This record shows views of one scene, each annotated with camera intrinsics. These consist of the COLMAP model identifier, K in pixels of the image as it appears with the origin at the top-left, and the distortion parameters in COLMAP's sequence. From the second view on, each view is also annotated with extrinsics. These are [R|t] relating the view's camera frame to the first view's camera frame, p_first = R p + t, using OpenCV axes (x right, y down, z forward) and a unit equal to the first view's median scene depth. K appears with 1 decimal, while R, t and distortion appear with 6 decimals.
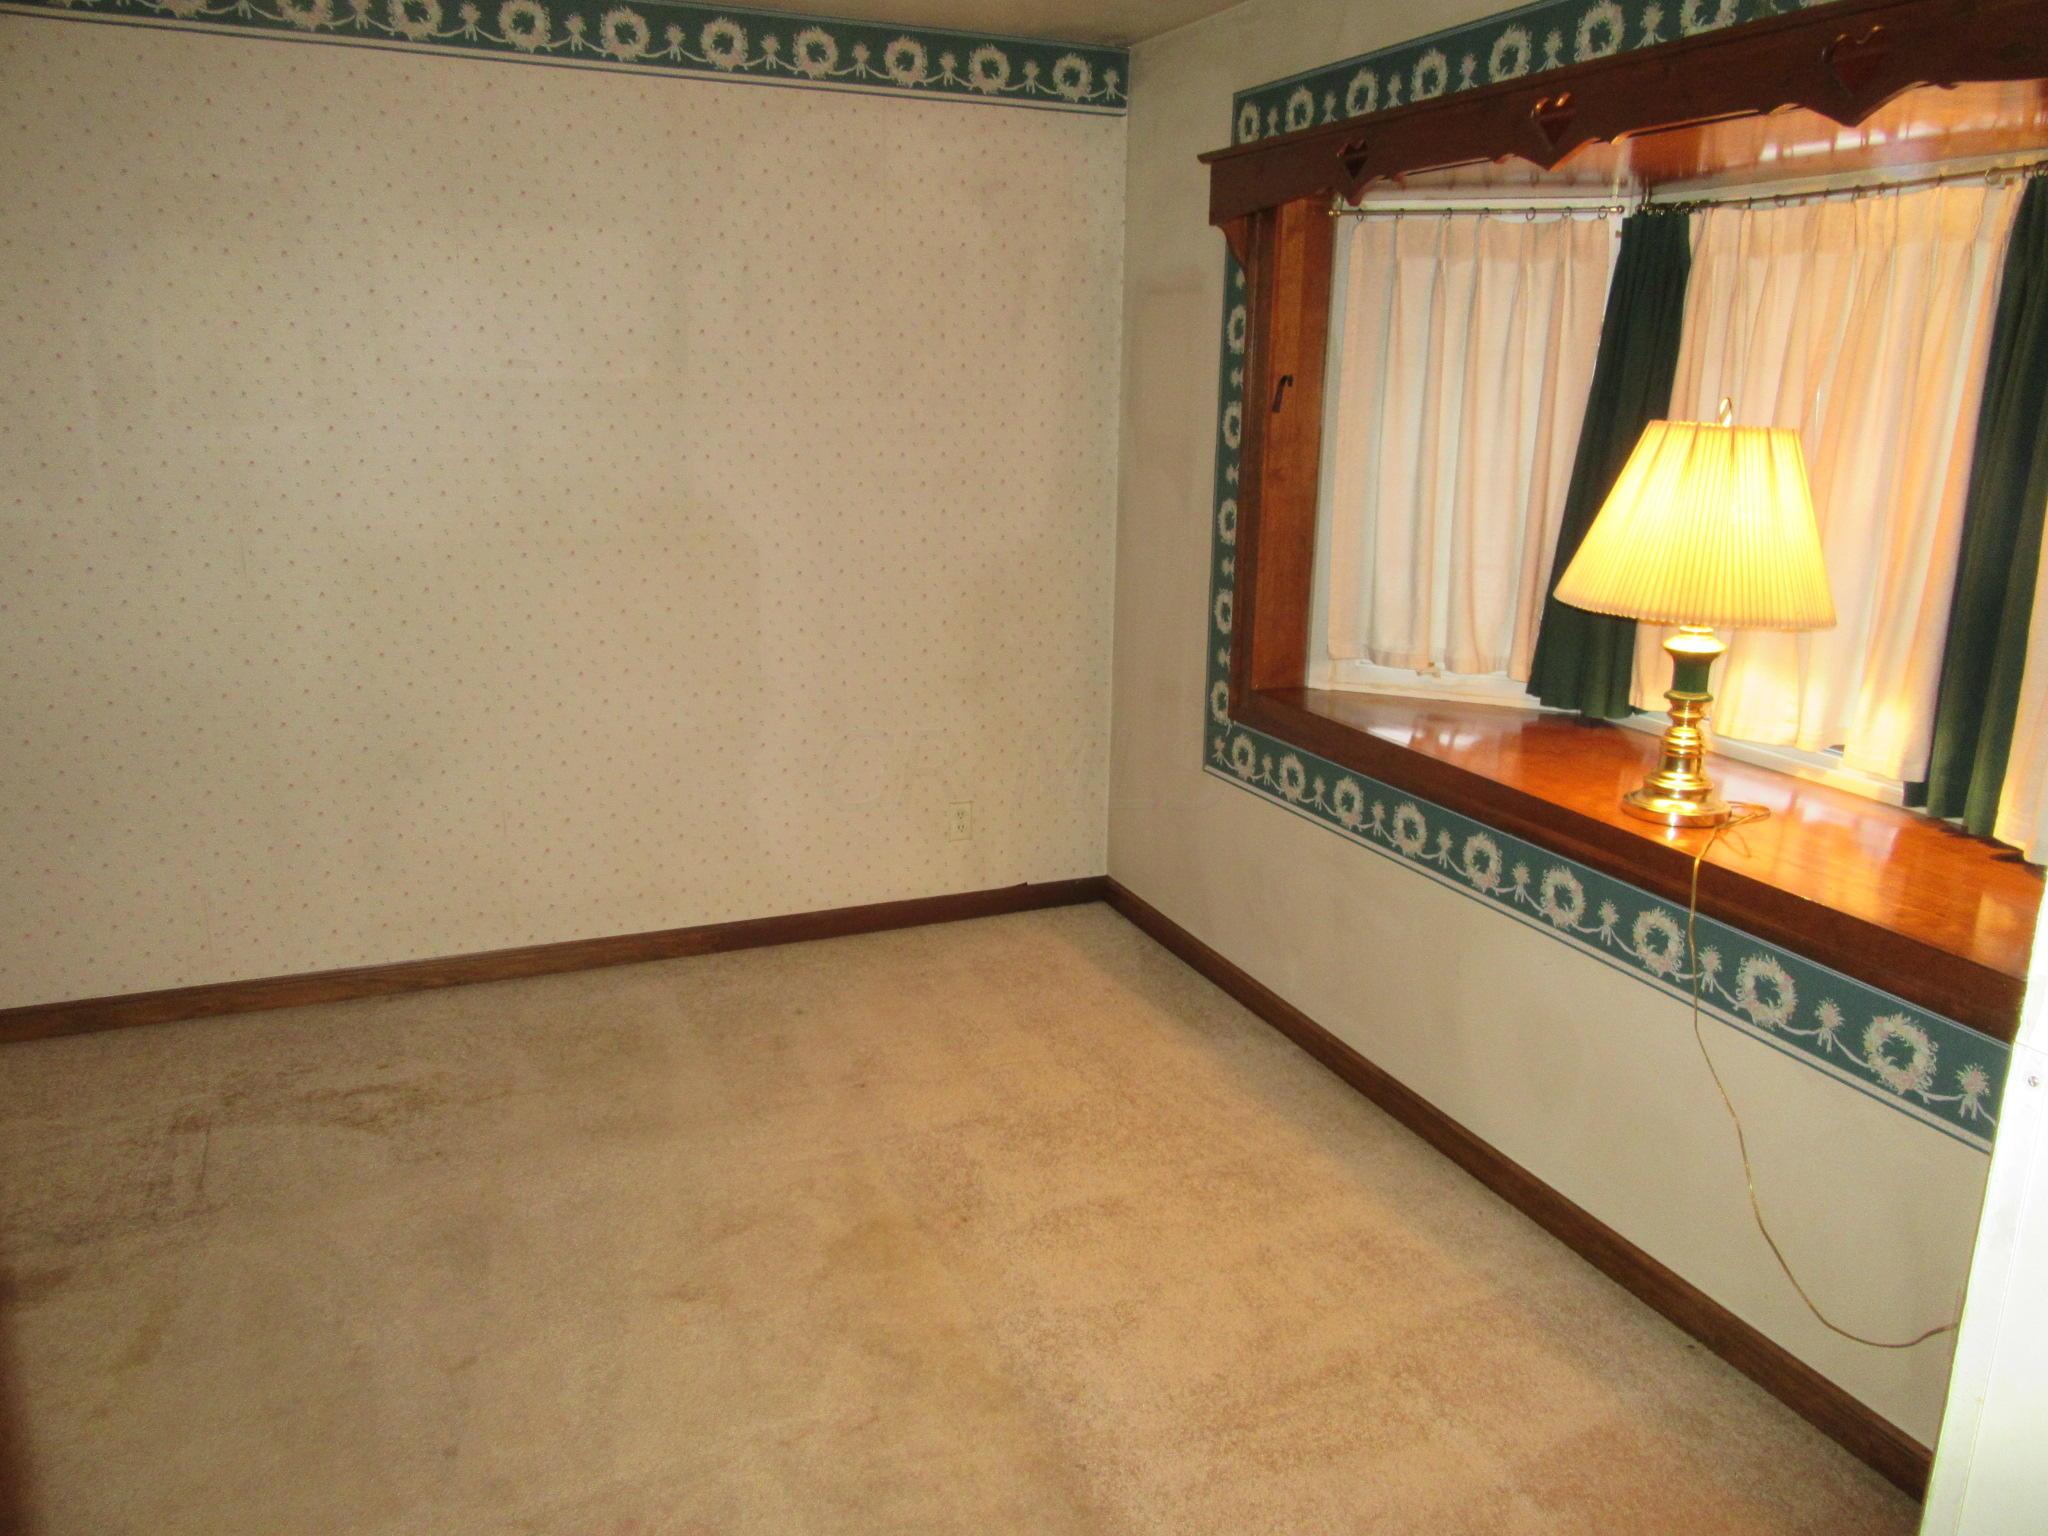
lens RADIAL K [[1524.7, 0, 1024.0], [0, 1524.7, 768.0], [0, 0, 1]] dist [-0.007098, 0.001719]
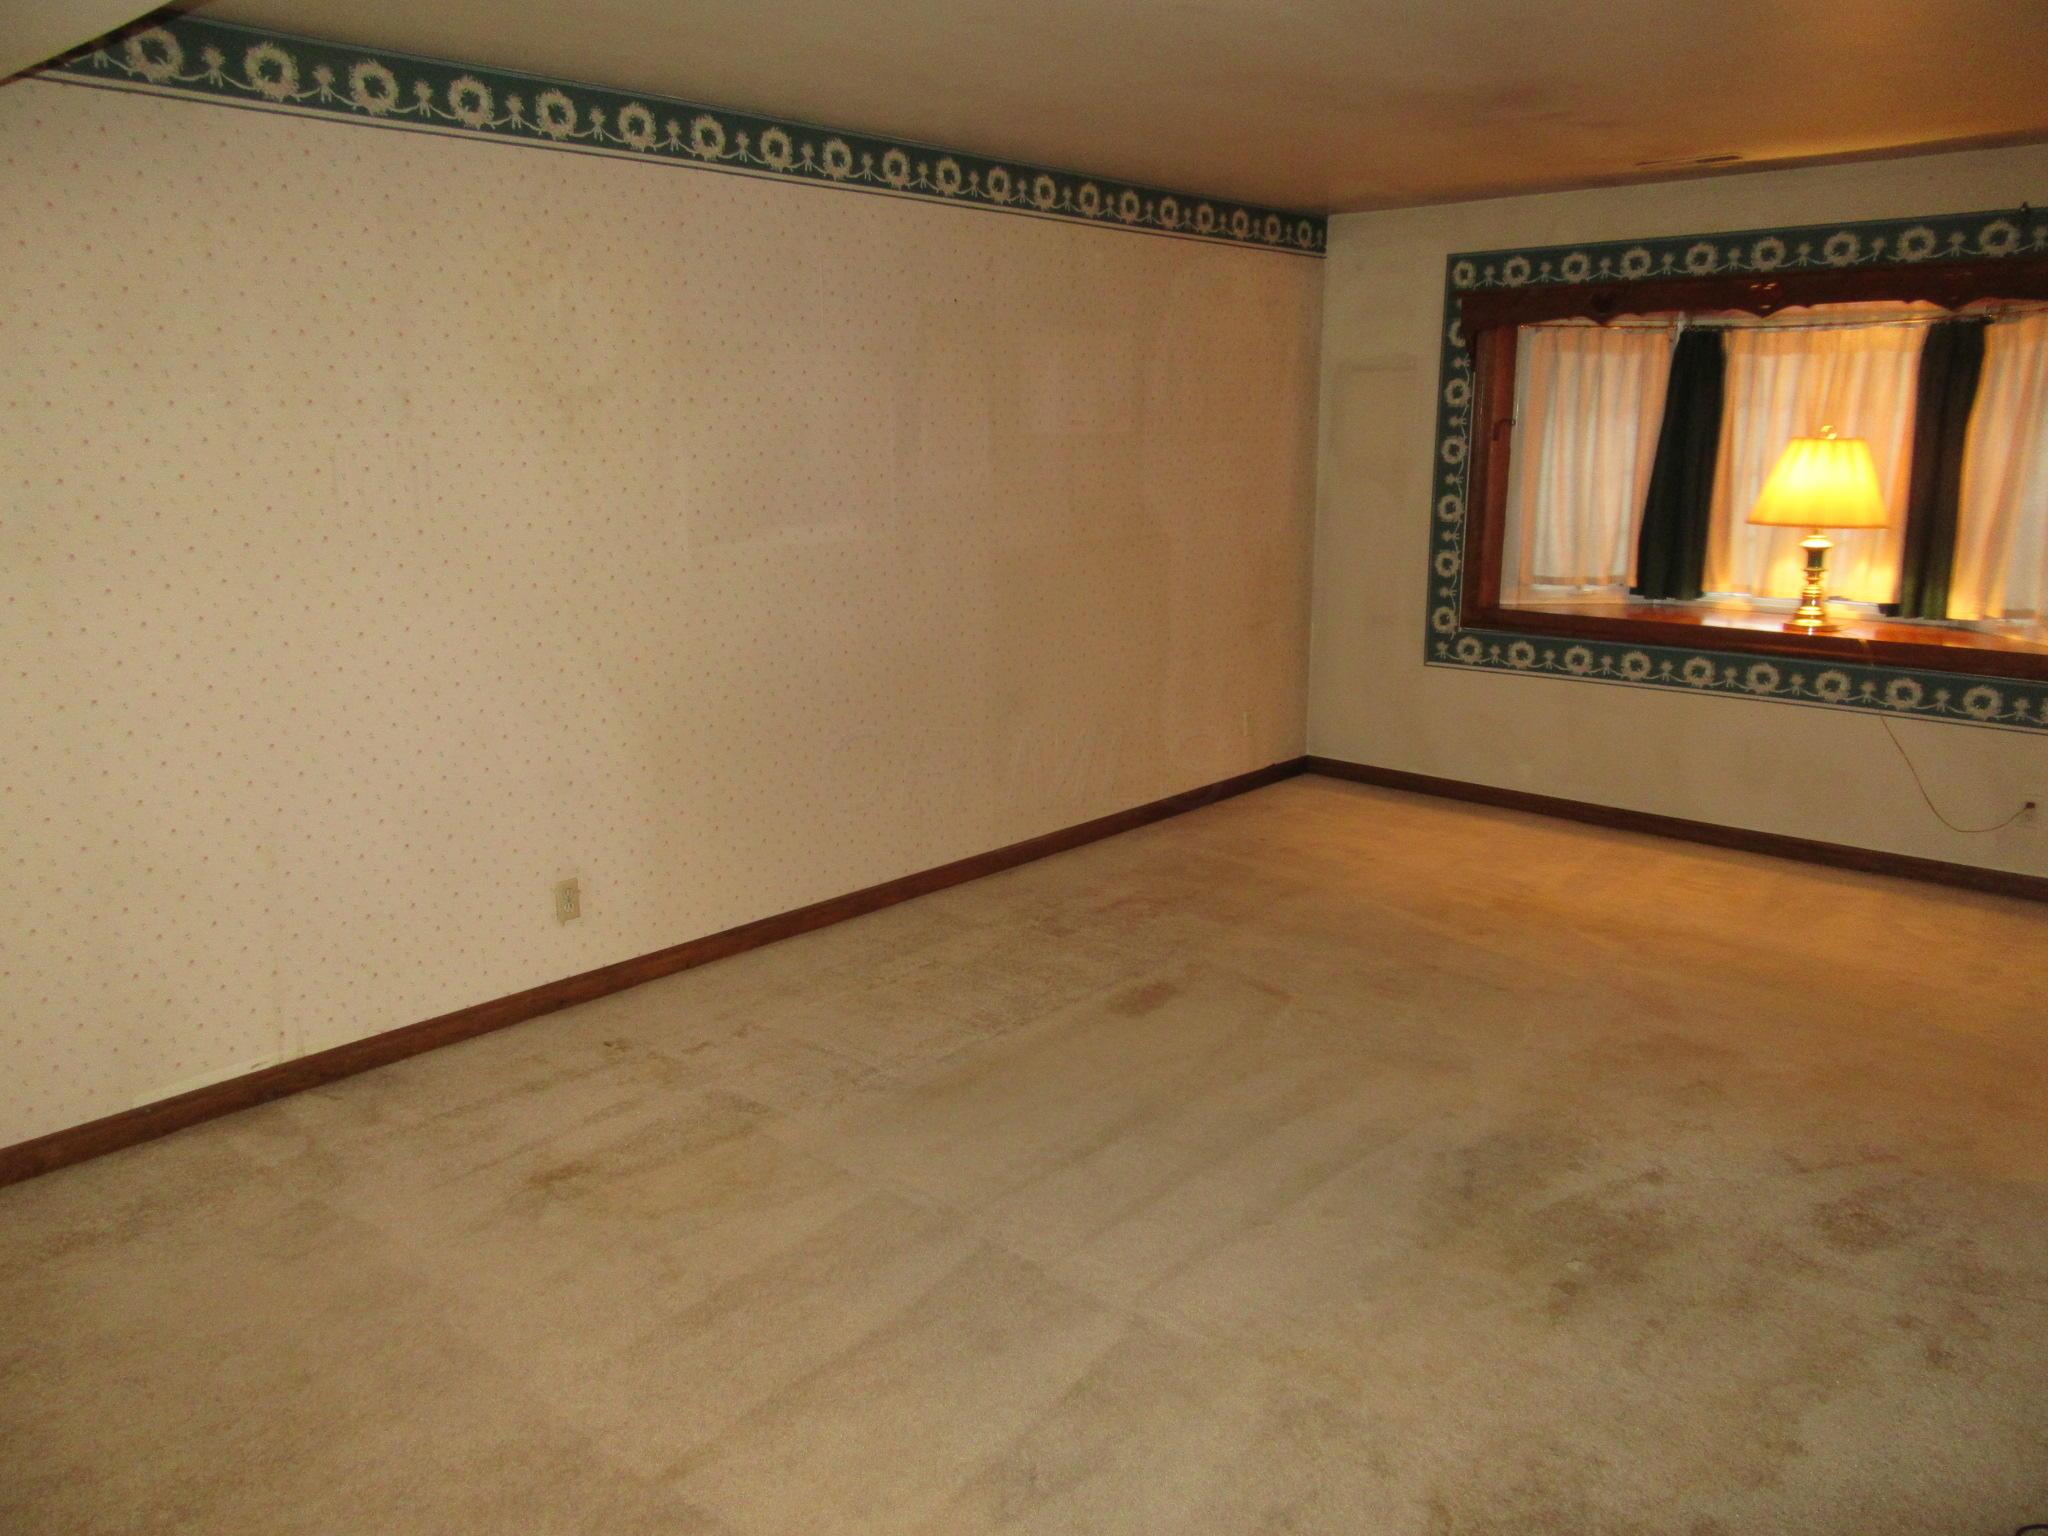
lens RADIAL K [[1515.7, 0, 1153.4], [0, 1515.7, 721.8], [0, 0, 1]] dist [0.066746, -0.106590]
pose [[0.892734, -0.105963, 0.437948, -0.851566], [0.126802, 0.991755, -0.018519, 0.054238], [-0.432375, 0.072065, 0.898810, -0.305403]]
